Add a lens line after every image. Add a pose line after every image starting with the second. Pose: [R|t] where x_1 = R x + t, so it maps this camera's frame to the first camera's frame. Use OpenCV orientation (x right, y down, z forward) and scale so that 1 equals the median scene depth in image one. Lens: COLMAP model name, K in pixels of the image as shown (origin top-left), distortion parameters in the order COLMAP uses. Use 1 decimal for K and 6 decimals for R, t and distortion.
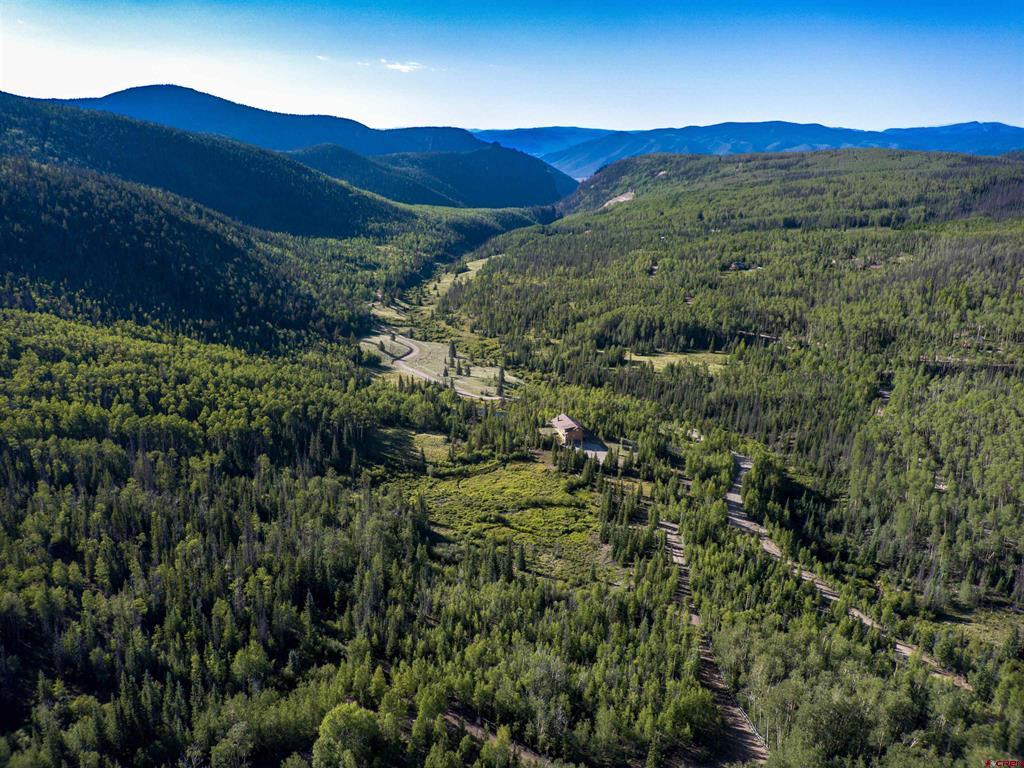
lens RADIAL K [[754.0, 0, 513.5], [0, 754.0, 392.0], [0, 0, 1]] dist [0.094017, -0.123262]
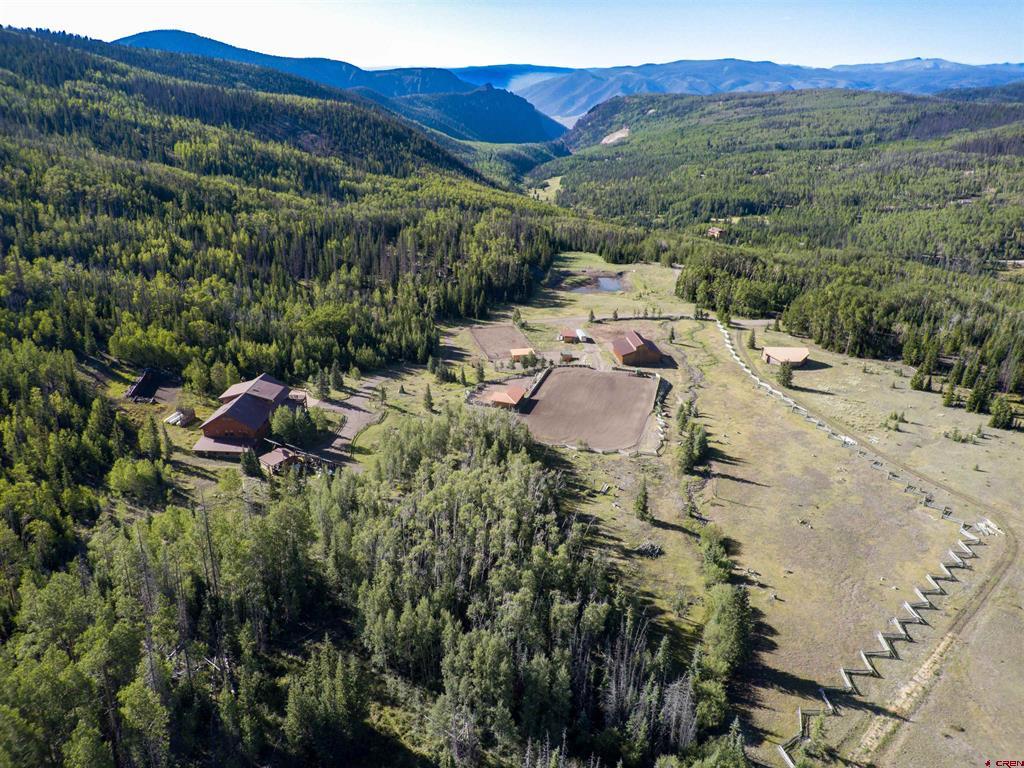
lens RADIAL K [[754.0, 0, 513.5], [0, 754.0, 392.0], [0, 0, 1]] dist [0.094017, -0.123262]
pose [[0.997834, -0.030111, 0.058493, -0.179605], [0.025905, 0.997113, 0.071383, 0.091839], [-0.060473, -0.069713, 0.995732, -0.318791]]
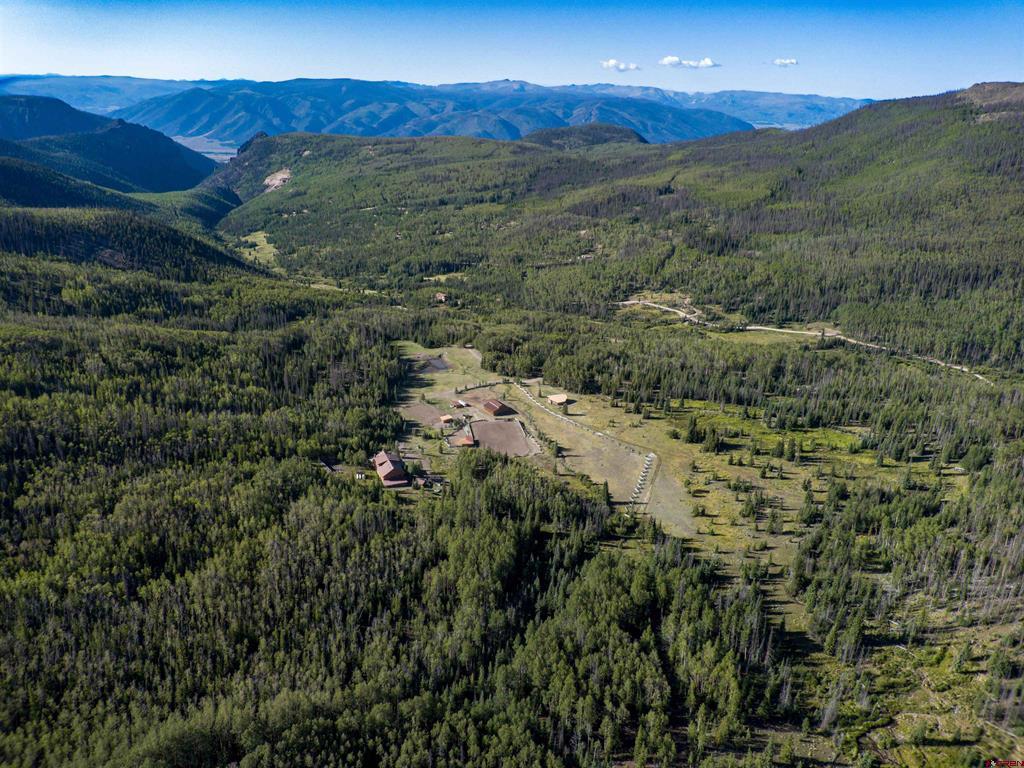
lens RADIAL K [[754.0, 0, 513.5], [0, 754.0, 392.0], [0, 0, 1]] dist [0.094017, -0.123262]
pose [[0.864129, -0.180461, 0.469802, -0.324817], [0.151882, 0.983487, 0.098415, 0.046762], [-0.479804, -0.013689, 0.877269, -0.495178]]
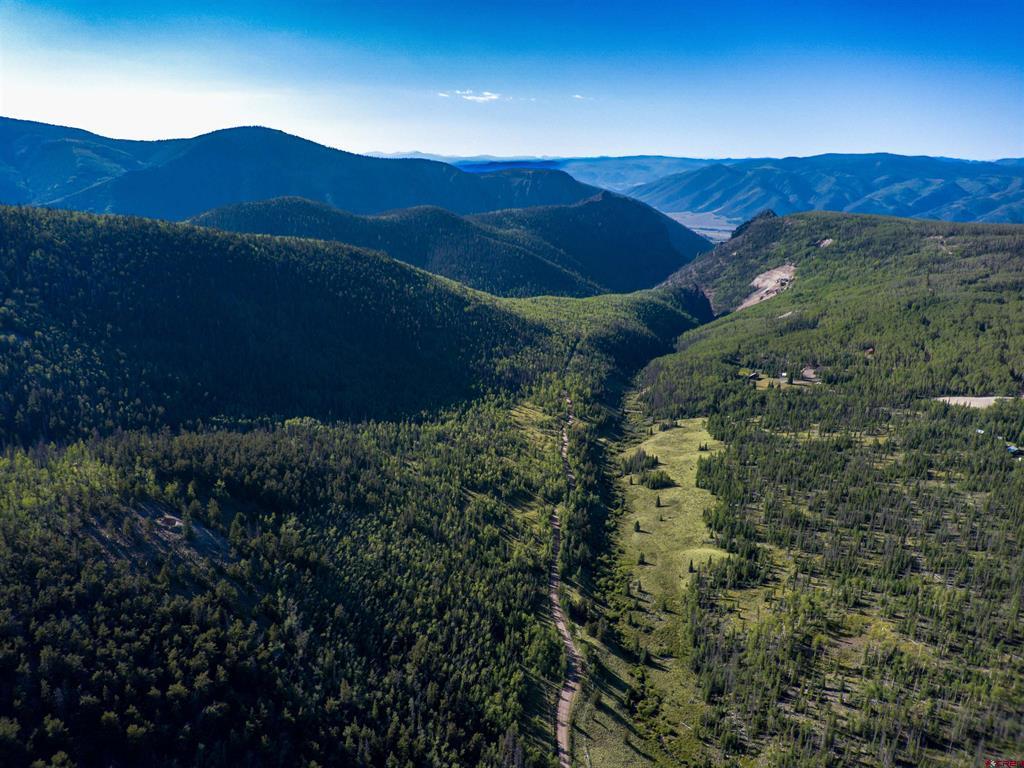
lens RADIAL K [[753.6, 0, 512.0], [0, 753.6, 384.0], [0, 0, 1]] dist [0.084080, -0.123418]
pose [[0.994820, 0.031083, -0.096785, -0.109841], [-0.034888, 0.998673, -0.037872, -0.180382], [0.095480, 0.041052, 0.994584, 0.315643]]
